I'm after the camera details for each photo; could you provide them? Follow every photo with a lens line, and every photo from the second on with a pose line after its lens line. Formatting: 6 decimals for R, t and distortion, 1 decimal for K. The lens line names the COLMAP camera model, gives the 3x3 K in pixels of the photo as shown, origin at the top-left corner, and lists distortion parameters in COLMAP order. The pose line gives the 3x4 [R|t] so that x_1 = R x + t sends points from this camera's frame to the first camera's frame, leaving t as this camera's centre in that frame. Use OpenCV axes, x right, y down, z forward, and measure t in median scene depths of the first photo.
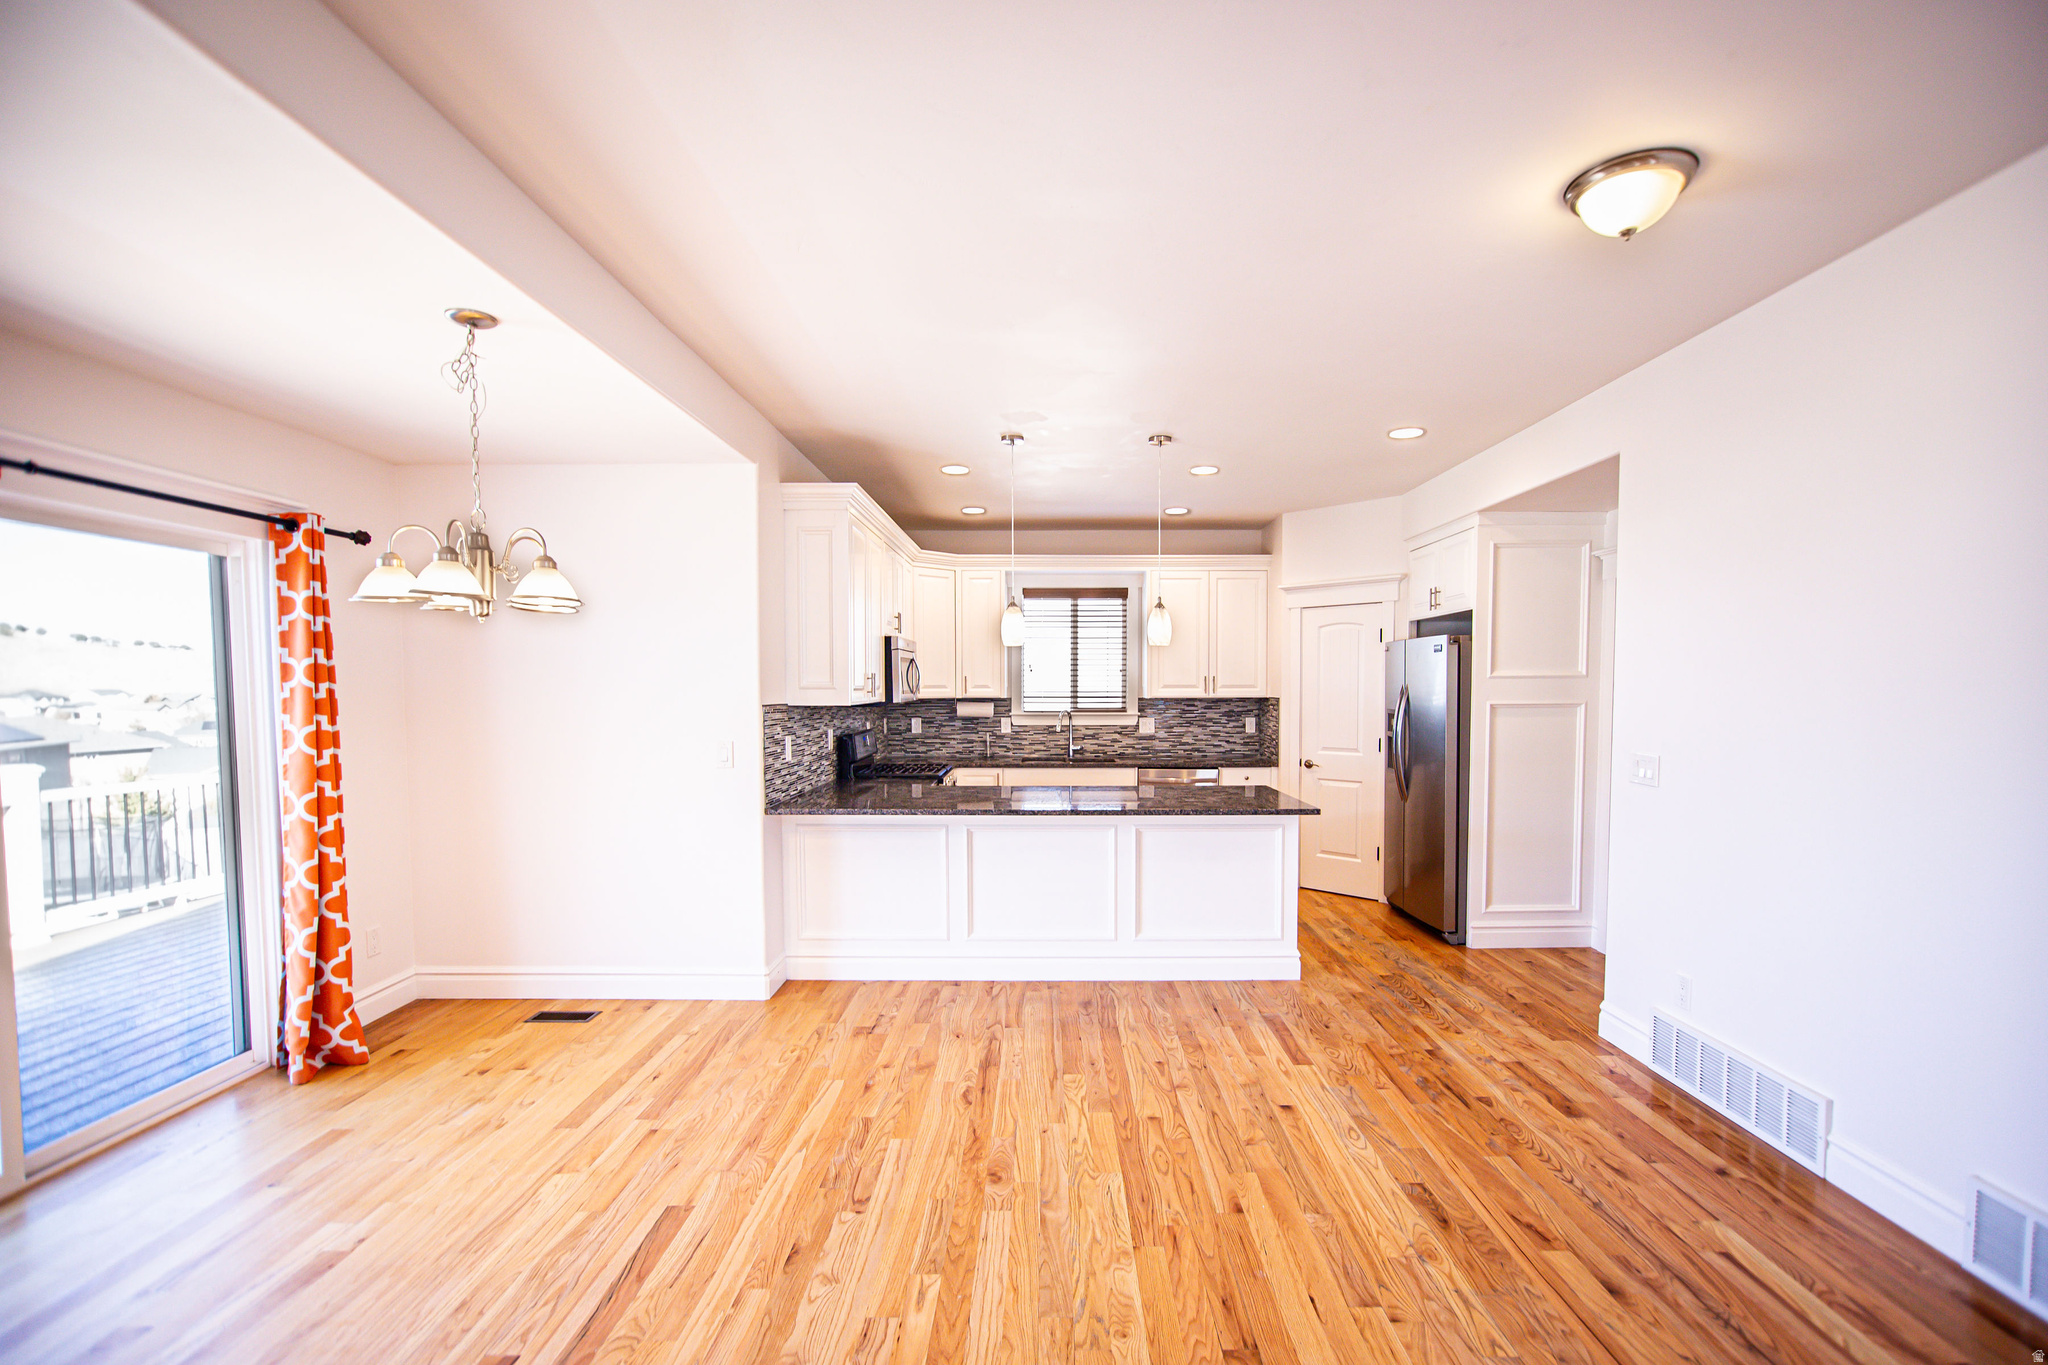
lens RADIAL K [[909.2, 0, 1054.8], [0, 909.2, 727.6], [0, 0, 1]] dist [-0.003100, -0.000208]
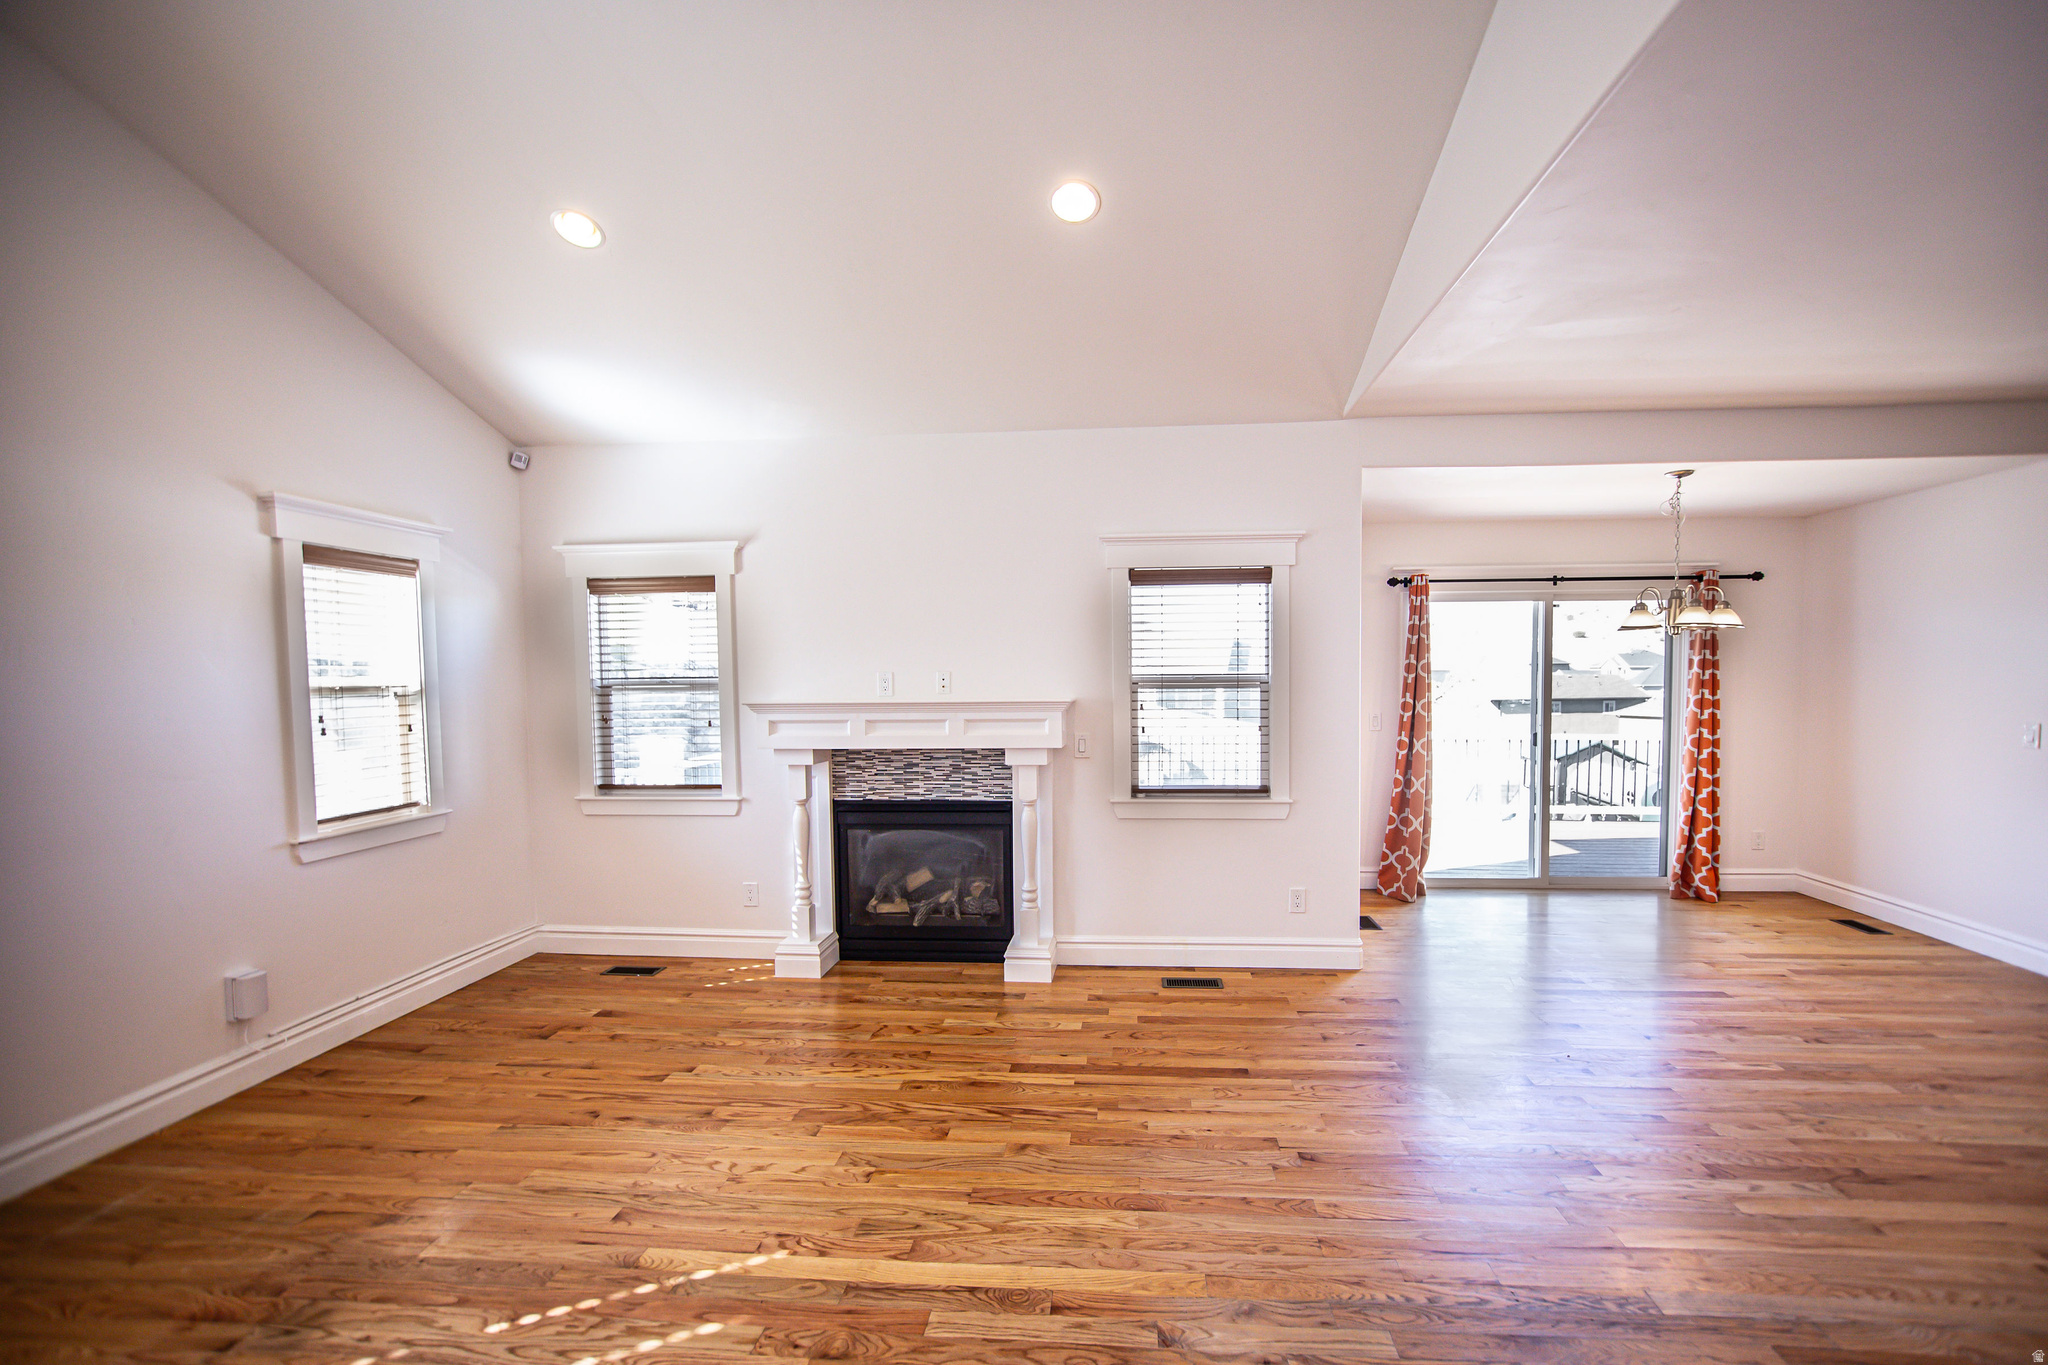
lens RADIAL K [[862.1, 0, 1069.7], [0, 862.1, 720.3], [0, 0, 1]] dist [-0.022319, 0.007498]
pose [[-0.082796, 0.054672, -0.995066, 0.513962], [-0.040338, 0.997492, 0.058162, -0.000334], [0.995750, 0.044955, -0.080383, -0.027468]]
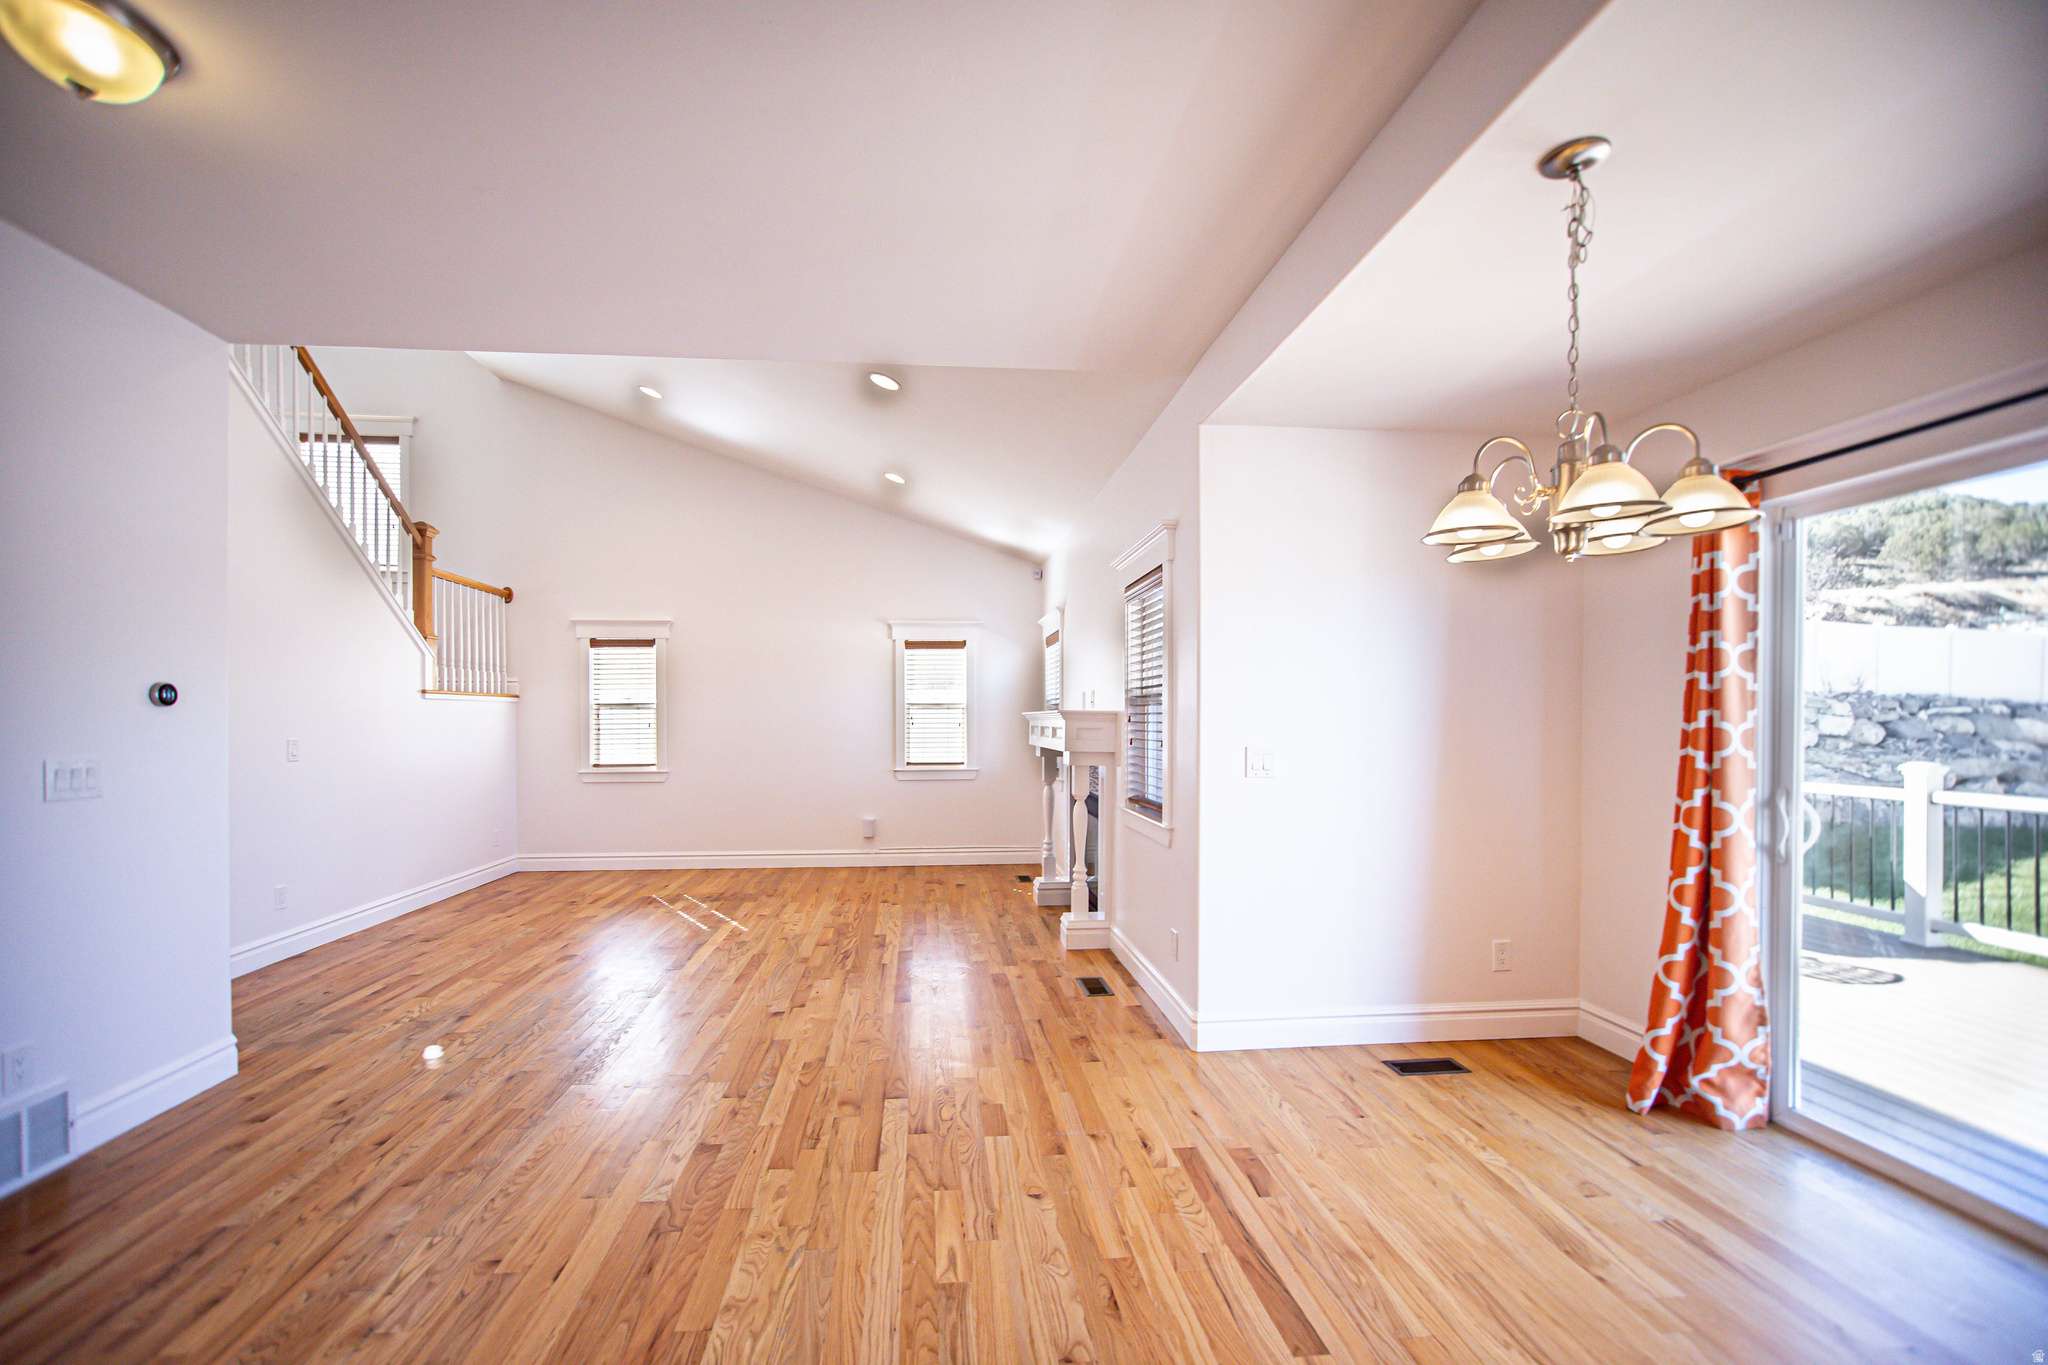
lens RADIAL K [[844.4, 0, 995.7], [0, 844.4, 729.8], [0, 0, 1]] dist [-0.008263, 0.000335]
pose [[-0.996614, 0.003884, -0.082127, -0.045310], [-0.001214, 0.998080, 0.061934, -0.008423], [0.082210, 0.061824, -0.994696, 0.715162]]
